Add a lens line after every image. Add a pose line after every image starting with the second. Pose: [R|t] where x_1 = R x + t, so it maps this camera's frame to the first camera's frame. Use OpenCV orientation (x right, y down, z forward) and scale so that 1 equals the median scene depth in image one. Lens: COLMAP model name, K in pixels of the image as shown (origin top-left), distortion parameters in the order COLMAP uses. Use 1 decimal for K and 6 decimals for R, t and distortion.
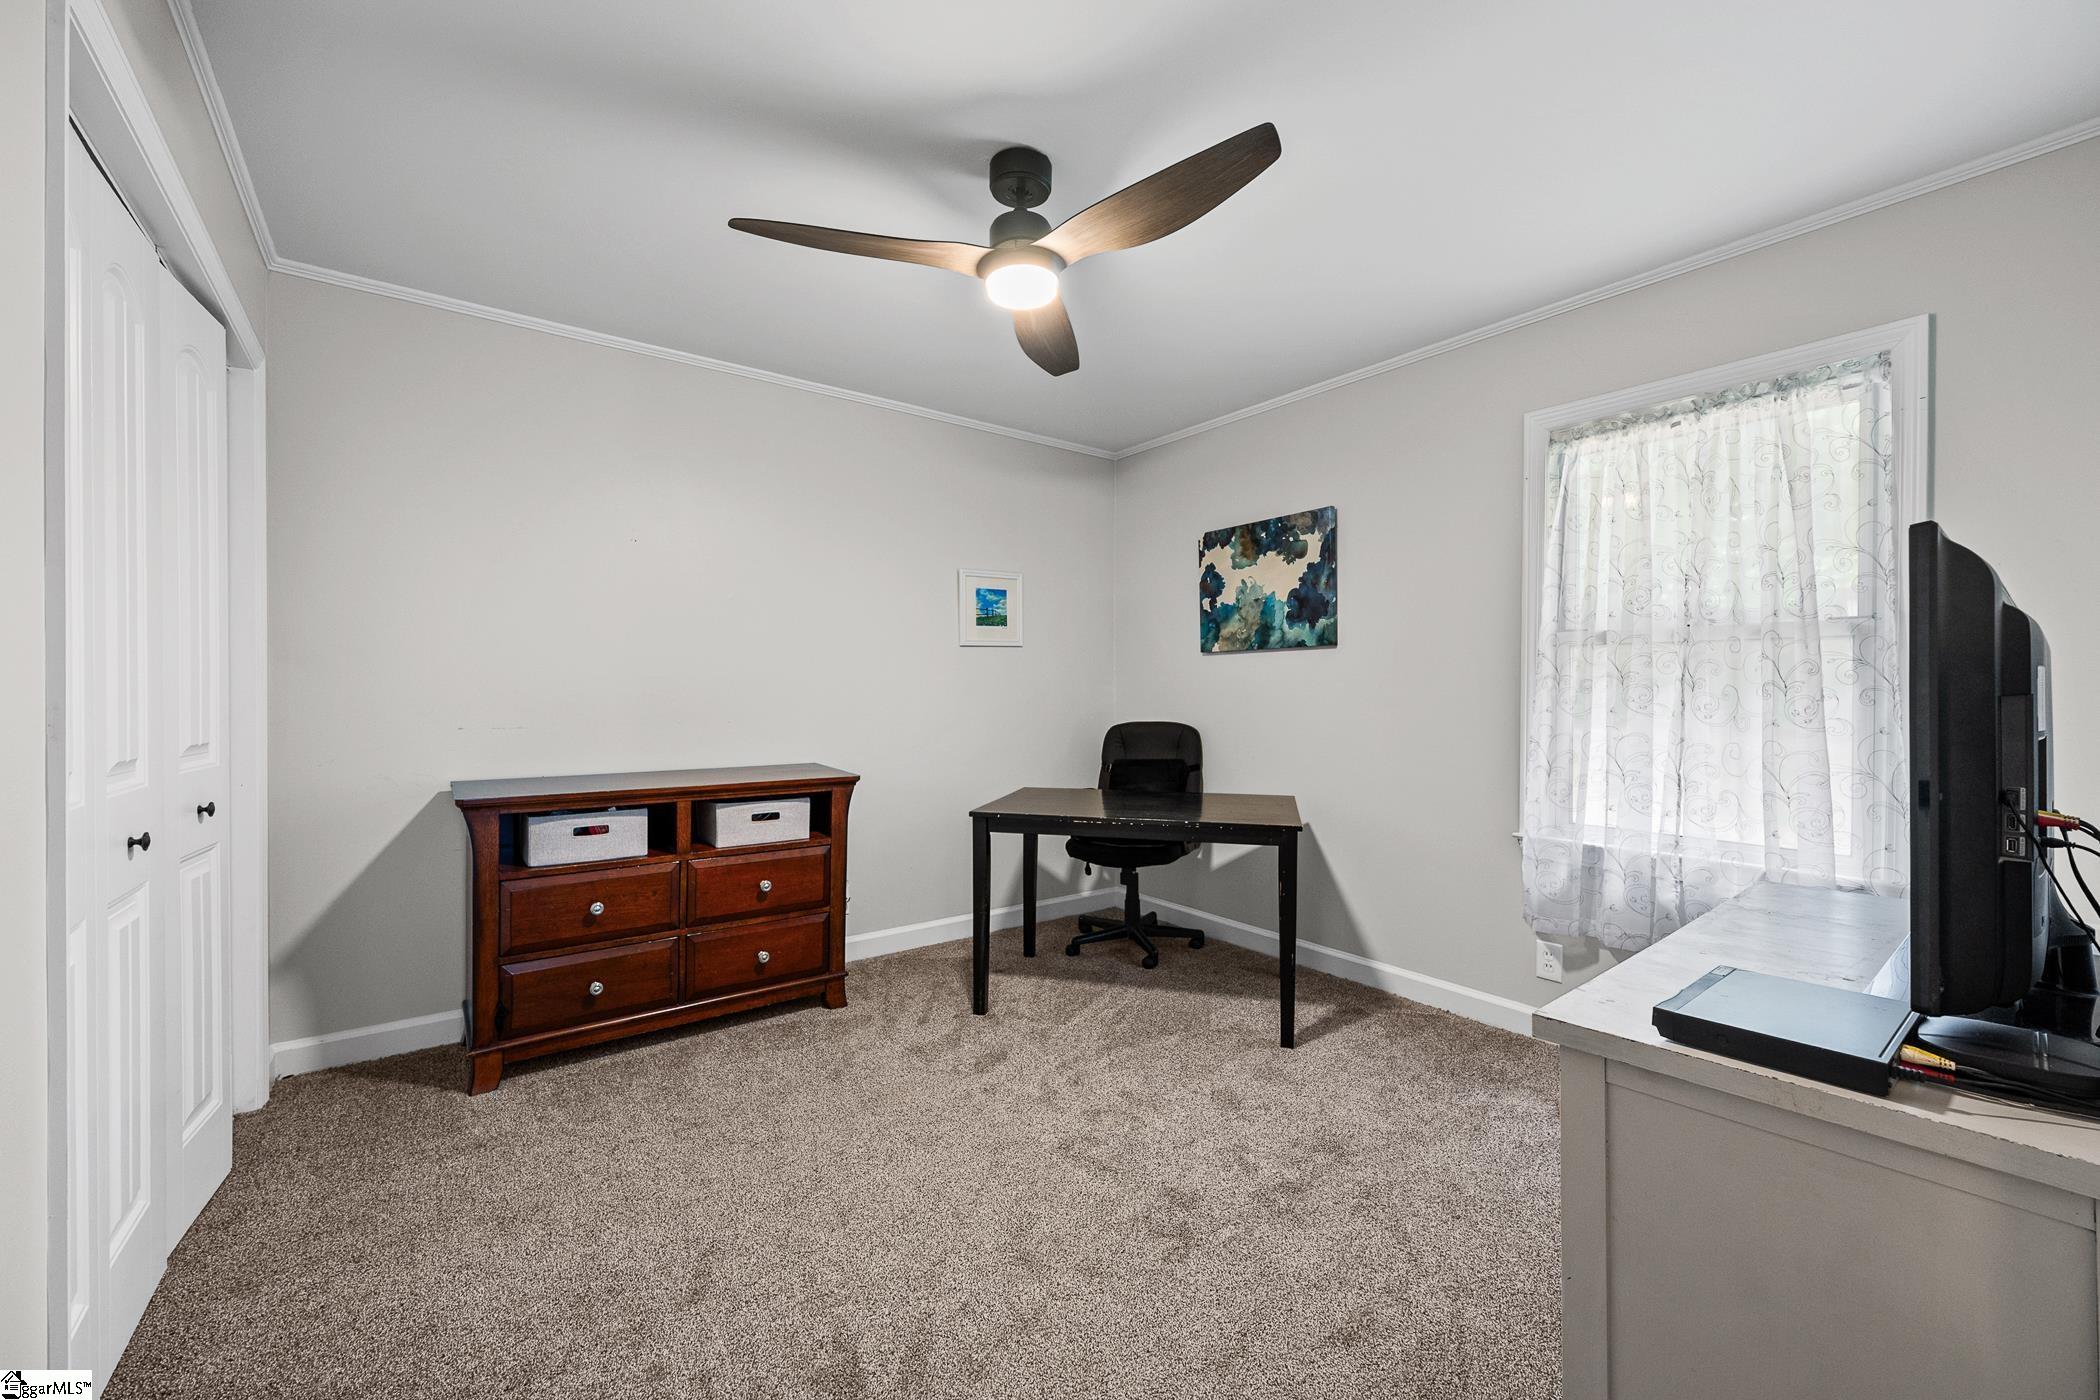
lens RADIAL K [[838.6, 0, 1047.9], [0, 838.6, 689.1], [0, 0, 1]] dist [-0.000801, -0.000665]
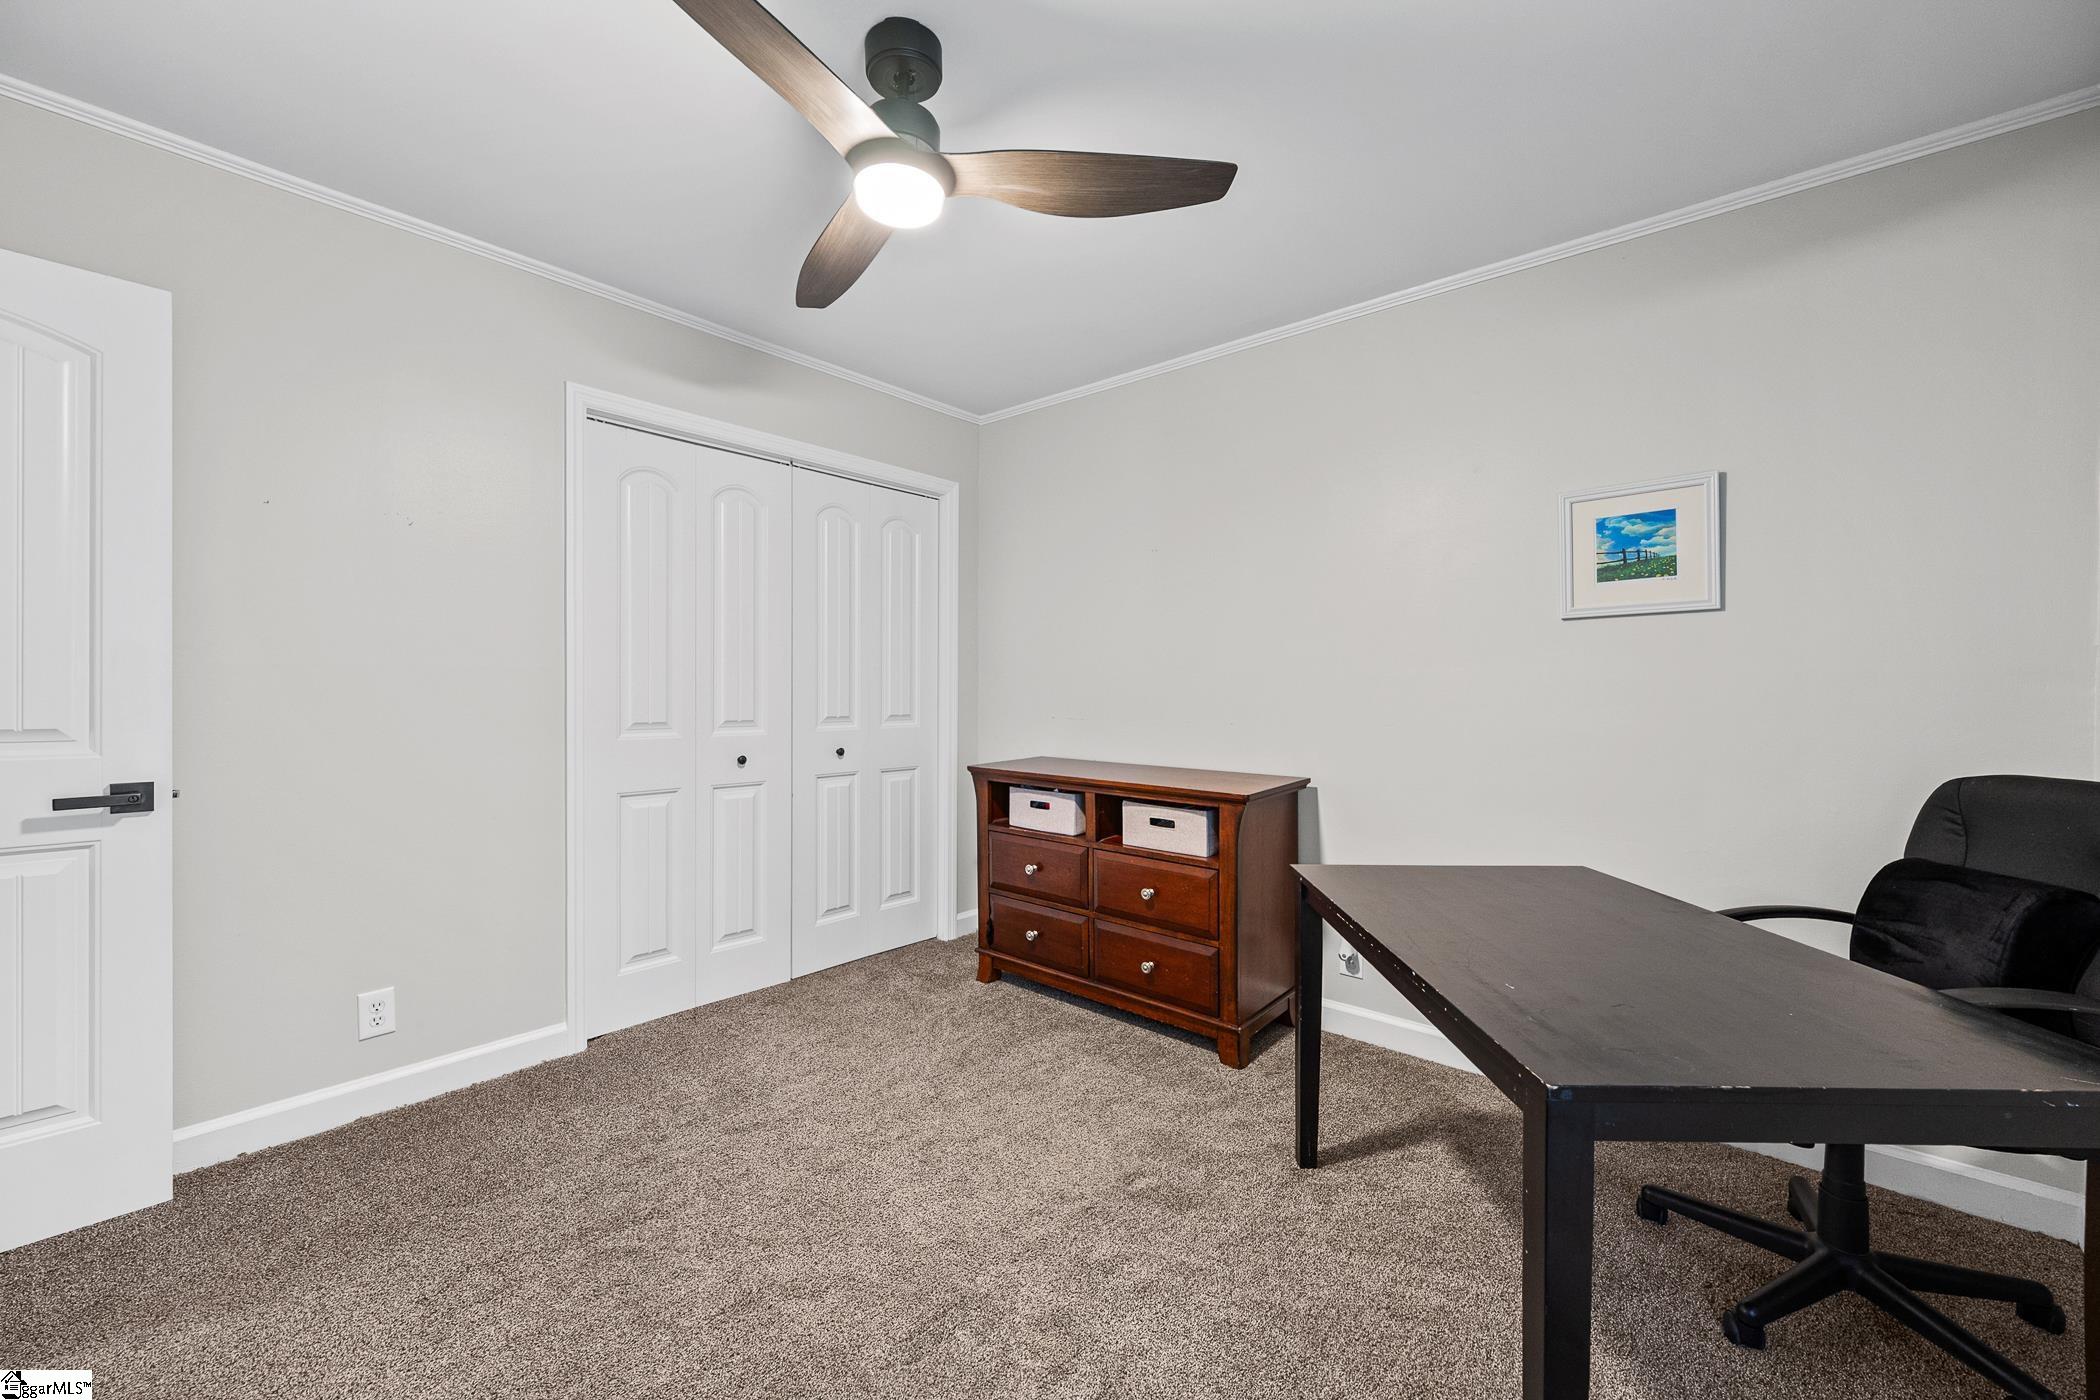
lens RADIAL K [[838.6, 0, 1058.8], [0, 838.6, 700.0], [0, 0, 1]] dist [-0.000801, -0.000665]
pose [[0.196953, 0.013772, -0.980316, 0.572685], [-0.004574, 0.999903, 0.013128, 0.001169], [0.980402, 0.001899, 0.196996, 0.704548]]
